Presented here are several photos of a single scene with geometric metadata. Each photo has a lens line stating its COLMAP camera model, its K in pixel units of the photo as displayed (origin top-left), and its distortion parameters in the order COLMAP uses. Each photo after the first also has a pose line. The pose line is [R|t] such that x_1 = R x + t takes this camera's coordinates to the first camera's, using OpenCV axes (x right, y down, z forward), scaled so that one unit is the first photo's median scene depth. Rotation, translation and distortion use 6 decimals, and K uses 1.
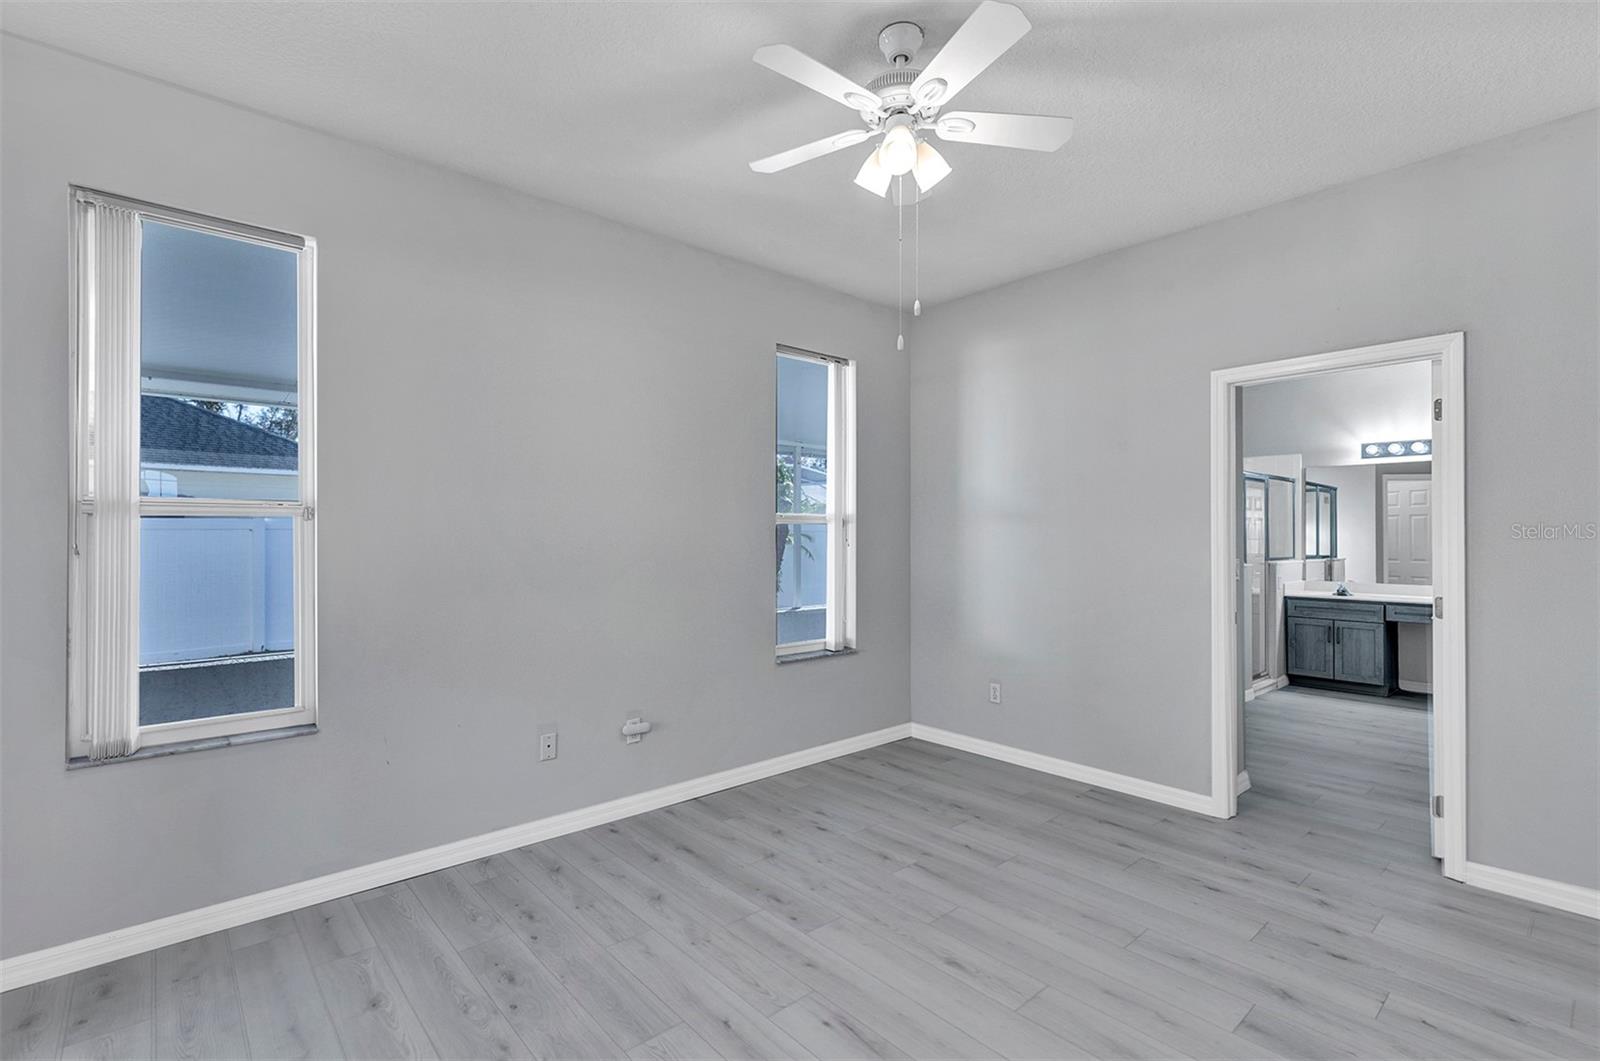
lens RADIAL K [[737.8, 0, 795.3], [0, 737.8, 534.0], [0, 0, 1]] dist [0.005555, 0.000684]
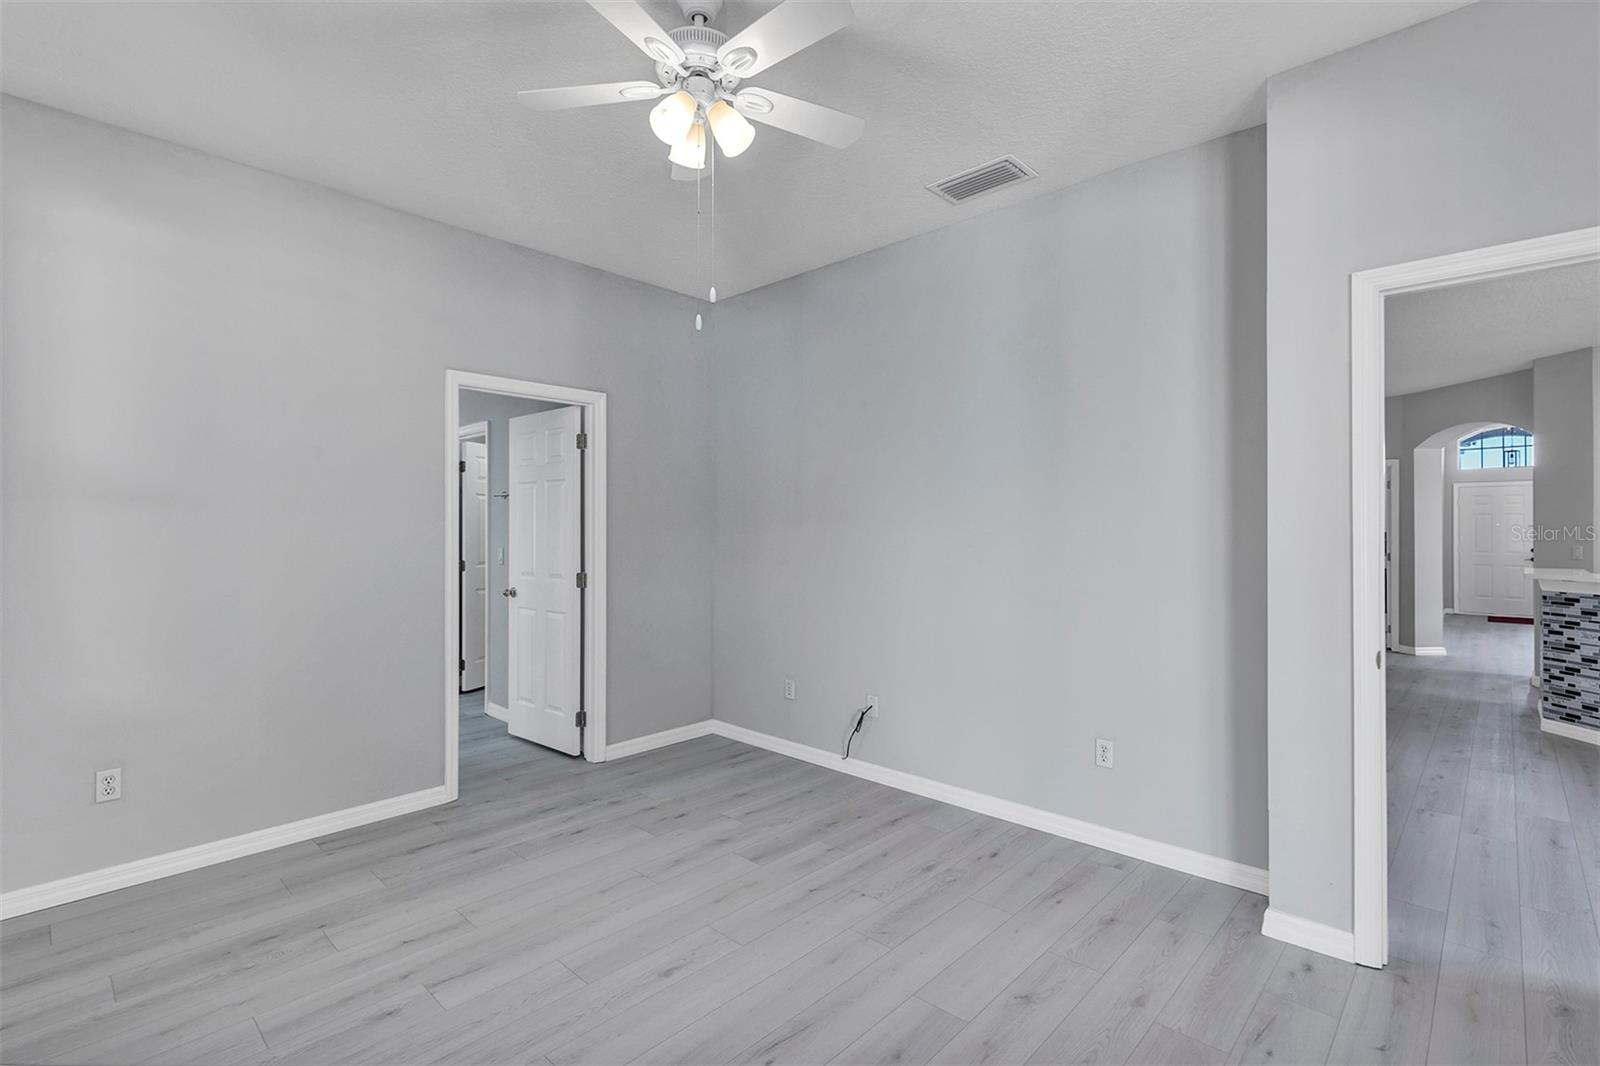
lens RADIAL K [[737.8, 0, 808.6], [0, 737.8, 527.1], [0, 0, 1]] dist [0.005555, 0.000684]
pose [[-0.096102, 0.002166, 0.995369, -0.551306], [-0.001912, 0.999995, -0.002360, 0.000957], [-0.995370, -0.002130, -0.096098, 0.656423]]
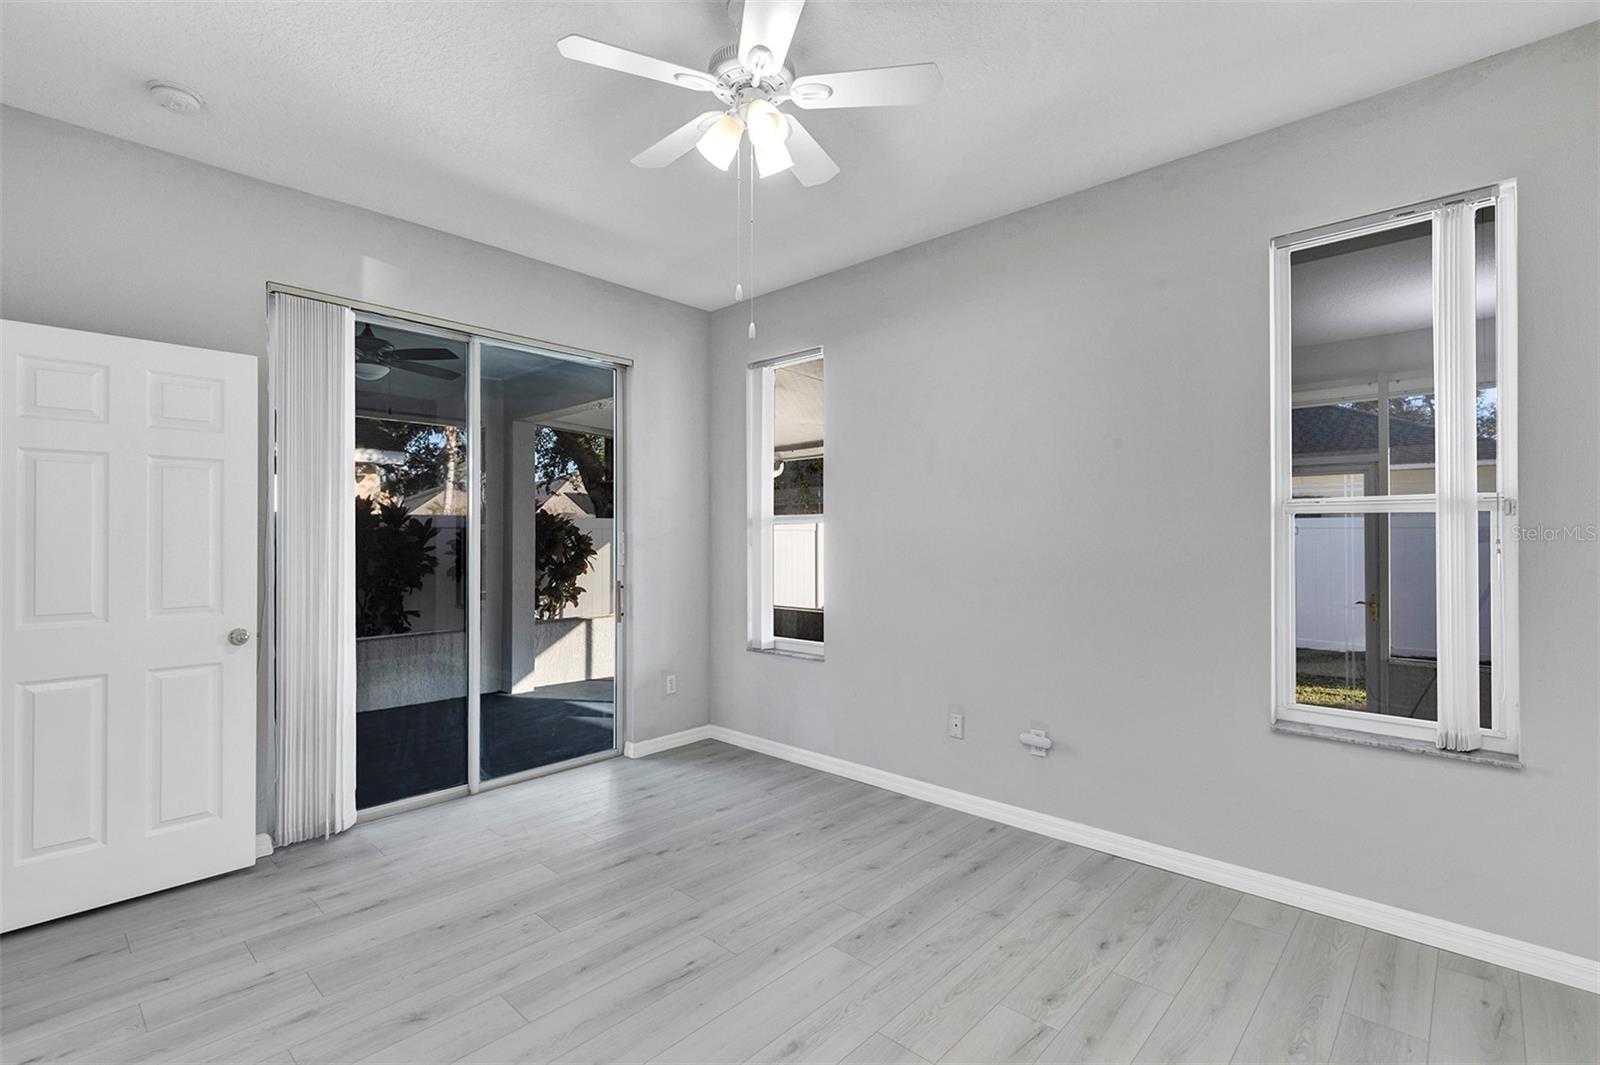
lens RADIAL K [[737.8, 0, 798.6], [0, 737.8, 528.9], [0, 0, 1]] dist [0.005555, 0.000684]
pose [[0.084291, -0.012748, -0.996360, 0.759655], [0.008720, 0.999889, -0.012055, 0.002798], [0.996403, -0.007672, 0.084393, 0.676254]]
